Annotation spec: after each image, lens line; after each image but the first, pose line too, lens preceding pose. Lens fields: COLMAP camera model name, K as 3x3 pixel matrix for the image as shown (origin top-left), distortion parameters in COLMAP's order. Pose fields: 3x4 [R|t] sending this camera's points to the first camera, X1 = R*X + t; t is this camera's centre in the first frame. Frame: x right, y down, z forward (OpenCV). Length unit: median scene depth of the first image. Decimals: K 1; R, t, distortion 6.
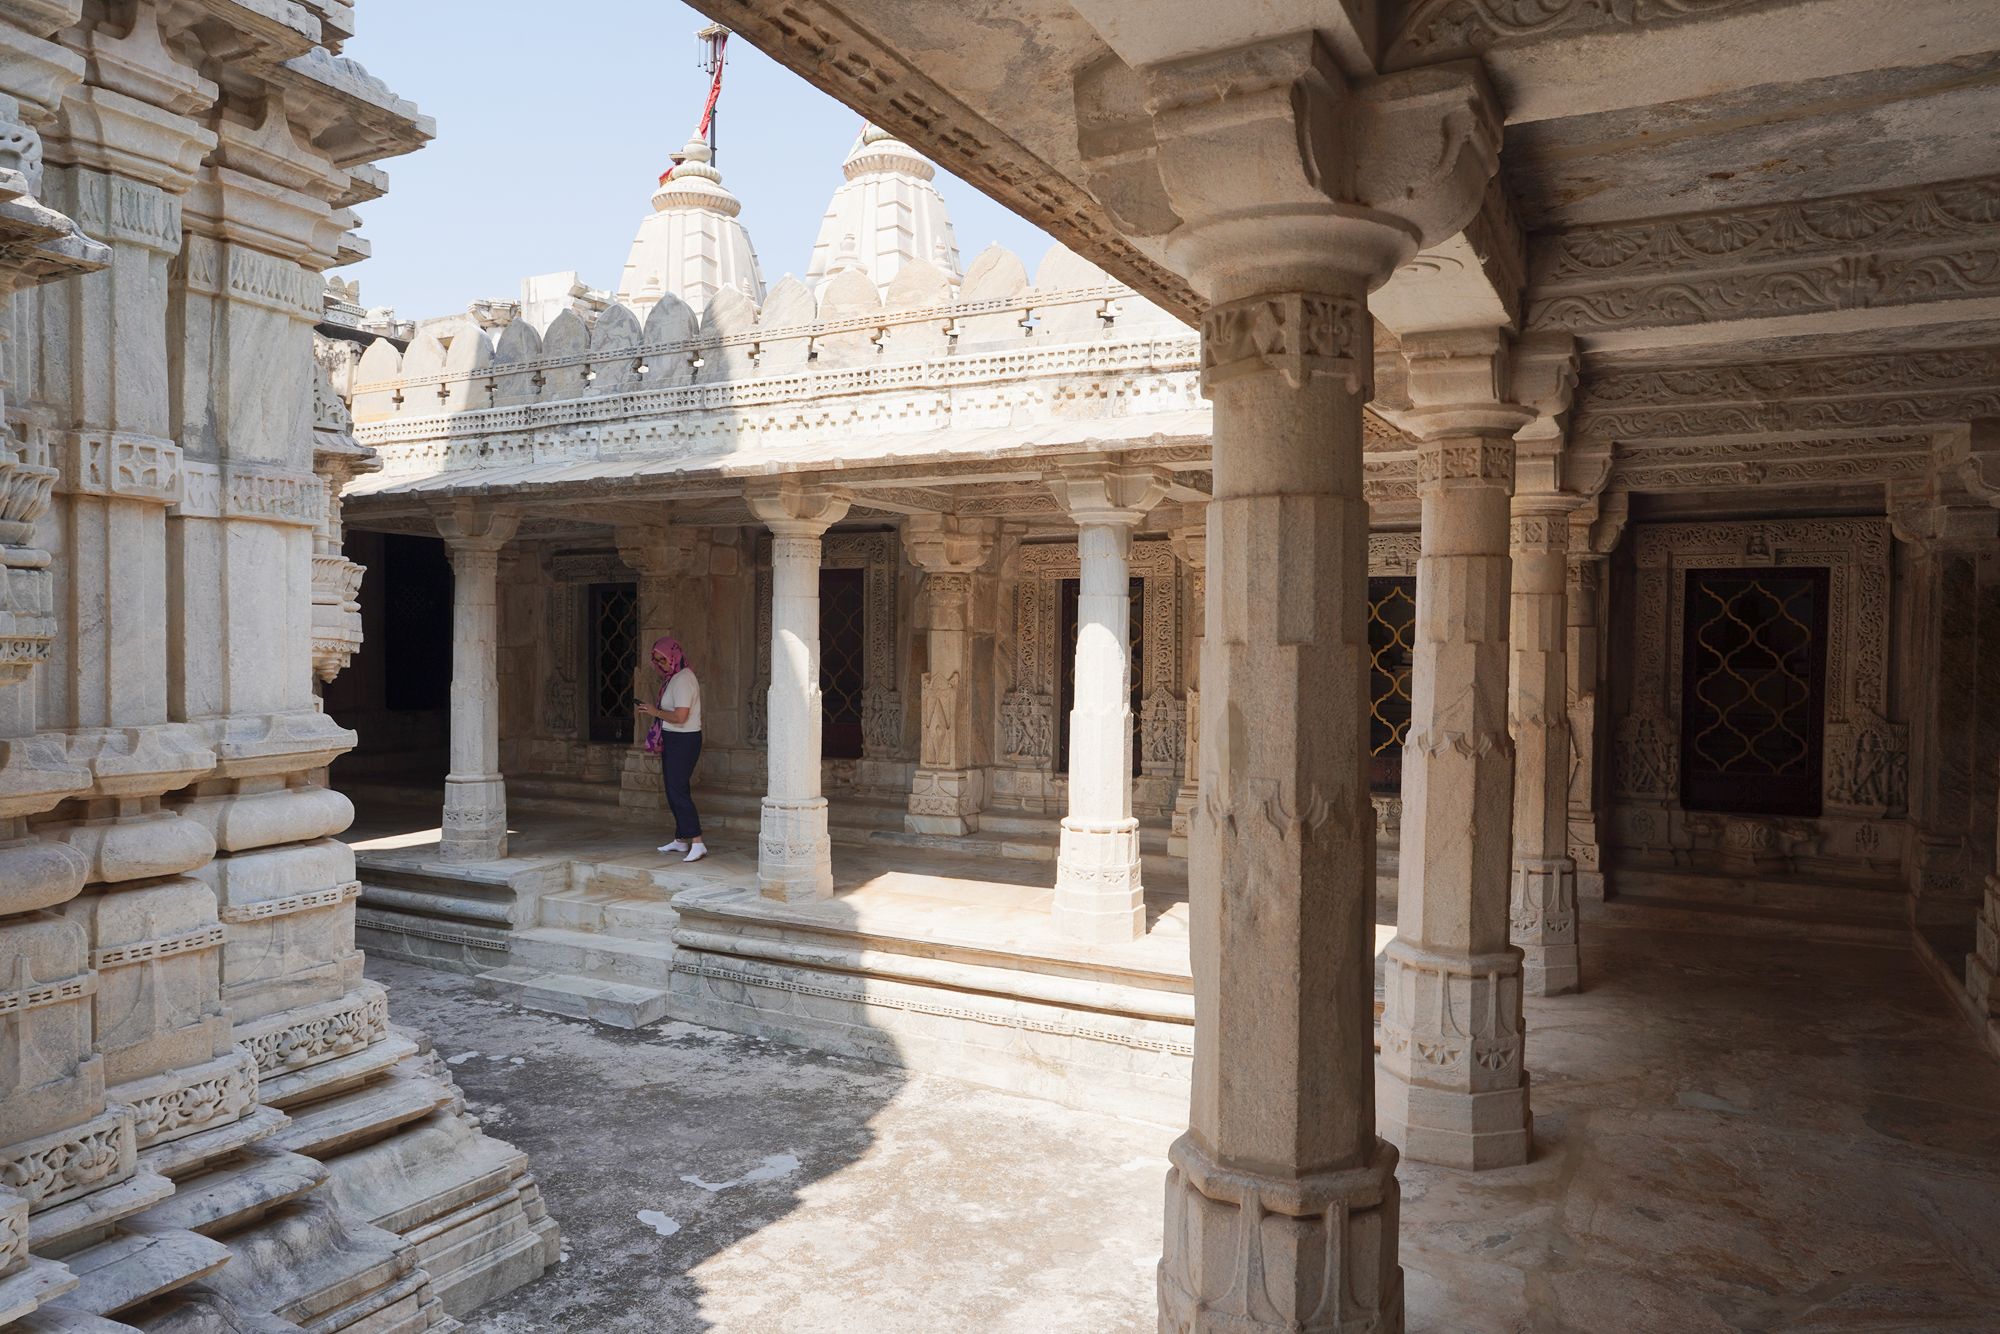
lens RADIAL K [[1320.8, 0, 1000.0], [0, 1320.8, 667.0], [0, 0, 1]] dist [-0.035263, 0.027180]
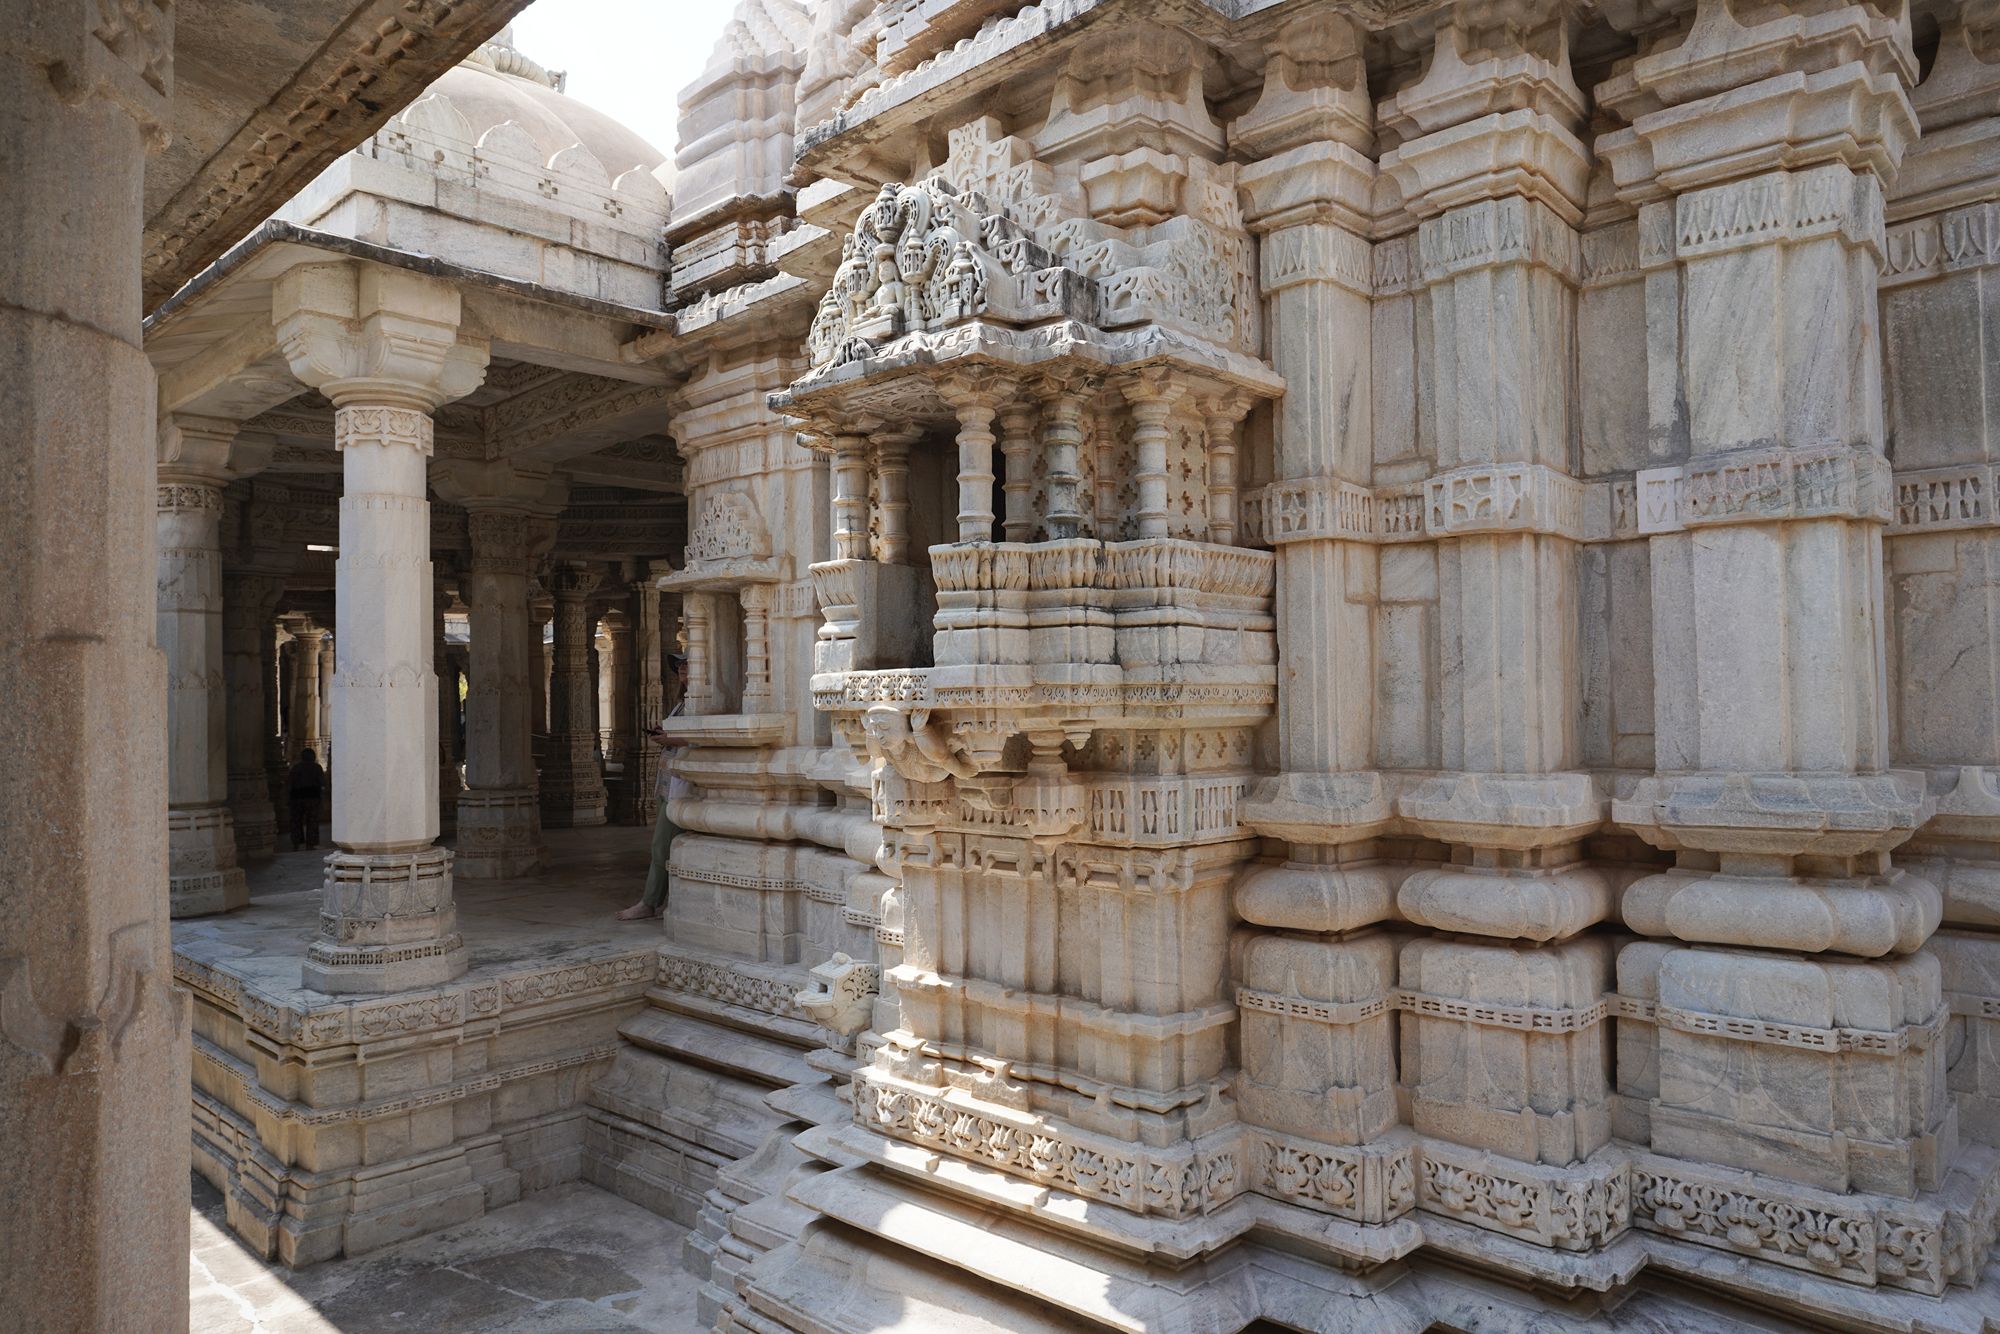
lens RADIAL K [[1320.8, 0, 1000.0], [0, 1320.8, 667.0], [0, 0, 1]] dist [-0.035263, 0.027180]
pose [[-0.285623, -0.029415, -0.957890, 0.344249], [-0.007945, 0.999567, -0.028326, -0.001379], [0.958309, -0.000480, -0.285733, 0.913844]]
